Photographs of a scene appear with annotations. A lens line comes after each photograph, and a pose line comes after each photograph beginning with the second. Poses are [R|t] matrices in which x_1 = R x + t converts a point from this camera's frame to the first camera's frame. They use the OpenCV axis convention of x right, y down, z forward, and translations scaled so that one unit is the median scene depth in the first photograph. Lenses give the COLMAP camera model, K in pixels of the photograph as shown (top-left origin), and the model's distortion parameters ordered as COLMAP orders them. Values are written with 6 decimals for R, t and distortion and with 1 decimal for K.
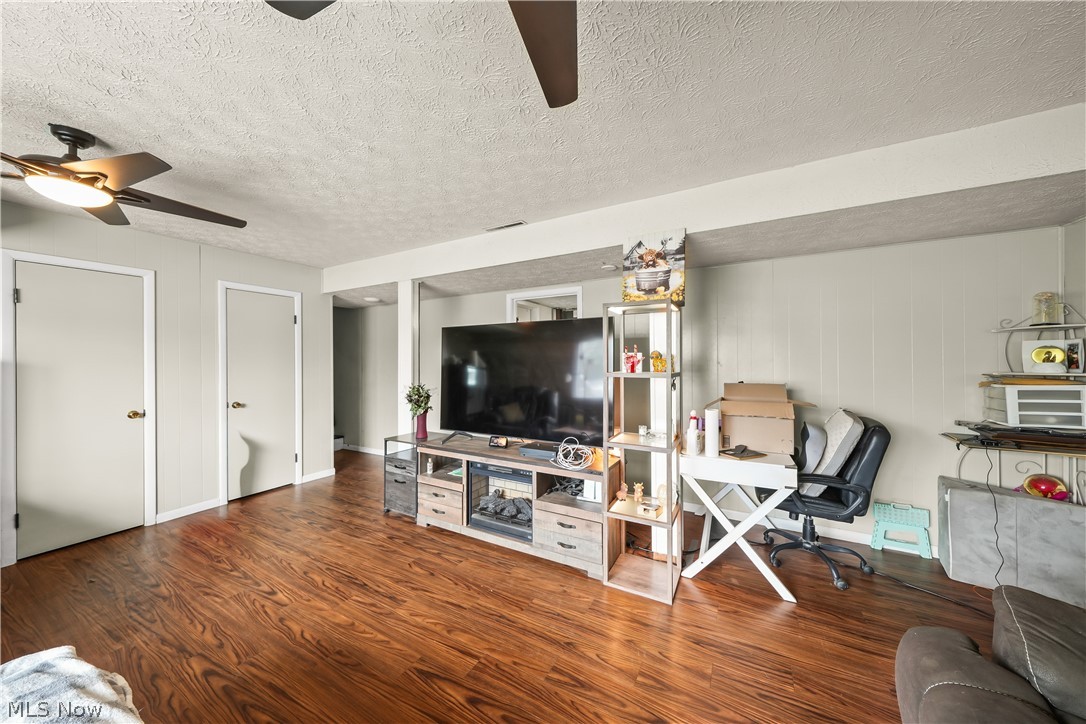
lens RADIAL K [[392.5, 0, 543.0], [0, 392.5, 362.0], [0, 0, 1]] dist [0.000626, -0.000005]
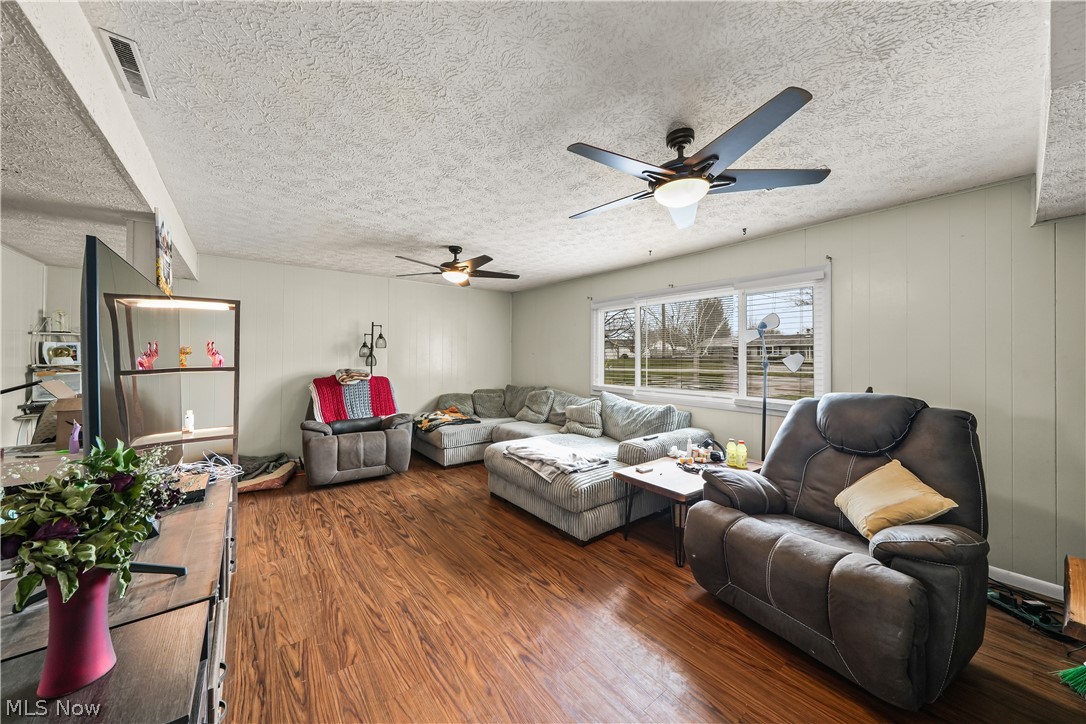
lens RADIAL K [[392.5, 0, 543.0], [0, 392.5, 362.0], [0, 0, 1]] dist [0.000626, -0.000005]
pose [[-0.930675, -0.006238, 0.365794, -1.143525], [-0.002782, 0.999946, 0.009975, -0.001534], [-0.365836, 0.008266, -0.930642, 1.940988]]
